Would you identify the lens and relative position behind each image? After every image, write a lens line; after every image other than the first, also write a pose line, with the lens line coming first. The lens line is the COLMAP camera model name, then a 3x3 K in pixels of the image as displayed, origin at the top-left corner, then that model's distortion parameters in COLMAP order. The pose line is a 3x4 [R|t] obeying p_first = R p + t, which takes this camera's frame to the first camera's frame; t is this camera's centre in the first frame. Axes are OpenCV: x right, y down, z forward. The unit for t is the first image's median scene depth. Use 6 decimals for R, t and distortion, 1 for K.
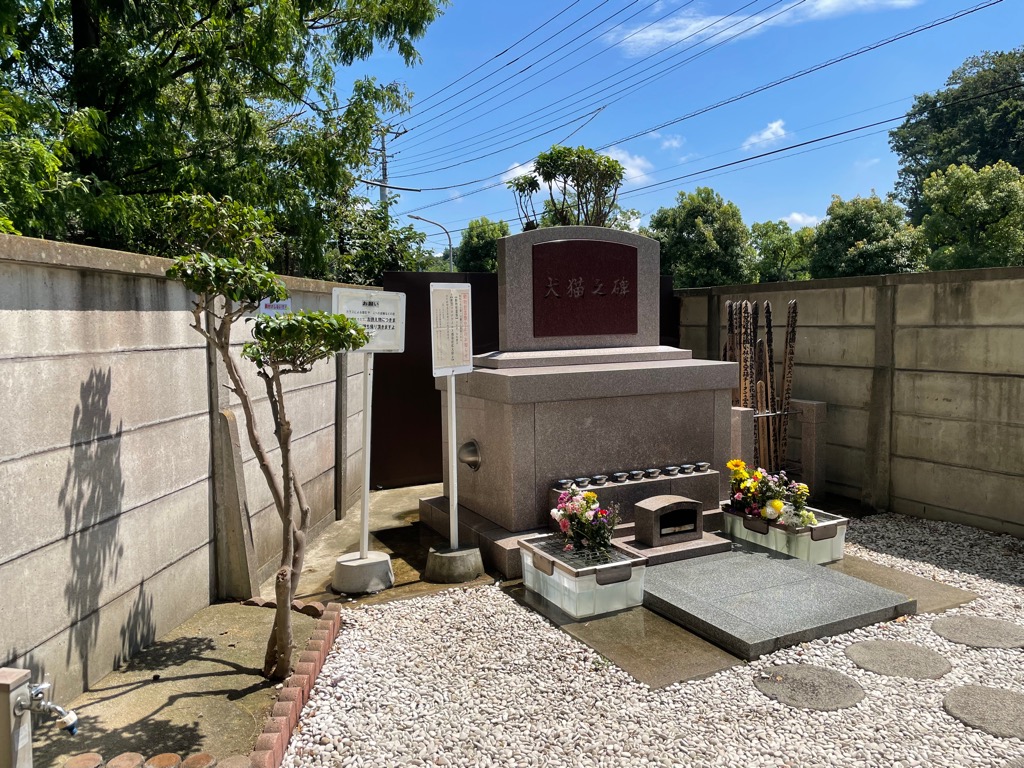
lens RADIAL K [[763.6, 0, 512.0], [0, 763.6, 384.0], [0, 0, 1]] dist [0.088986, -0.150936]
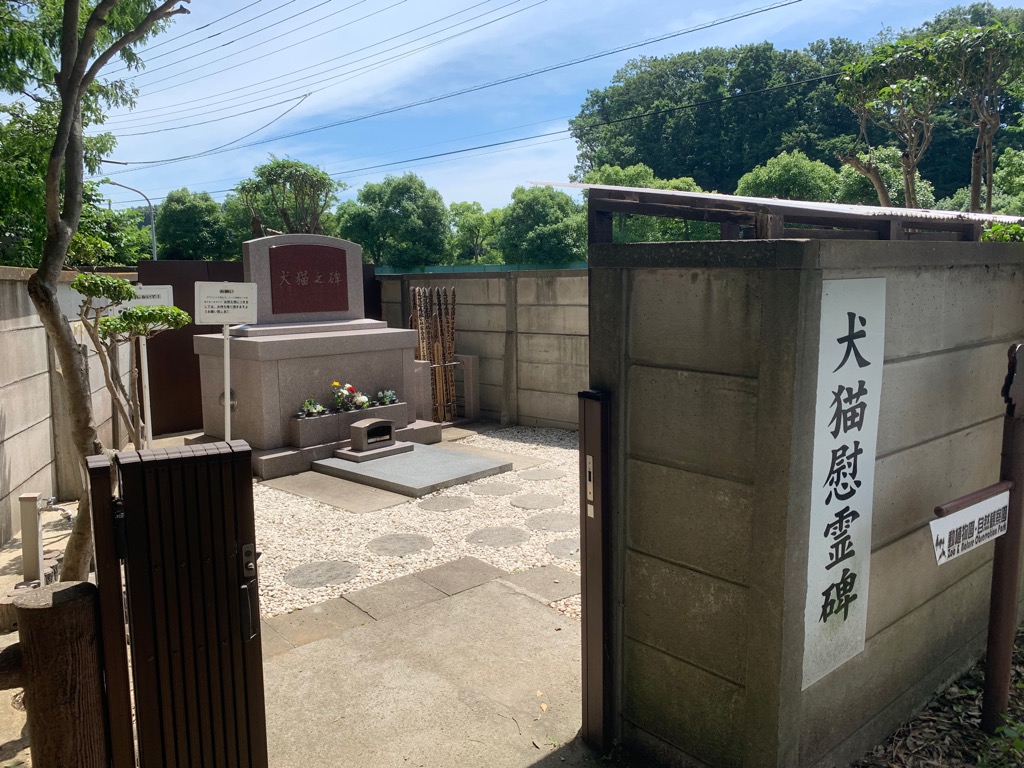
lens RADIAL K [[763.6, 0, 512.0], [0, 763.6, 384.0], [0, 0, 1]] dist [0.088986, -0.150936]
pose [[0.932912, -0.043534, 0.357463, -0.062758], [0.028543, 0.998482, 0.047110, 0.010723], [-0.358971, -0.033747, 0.932738, -0.409089]]
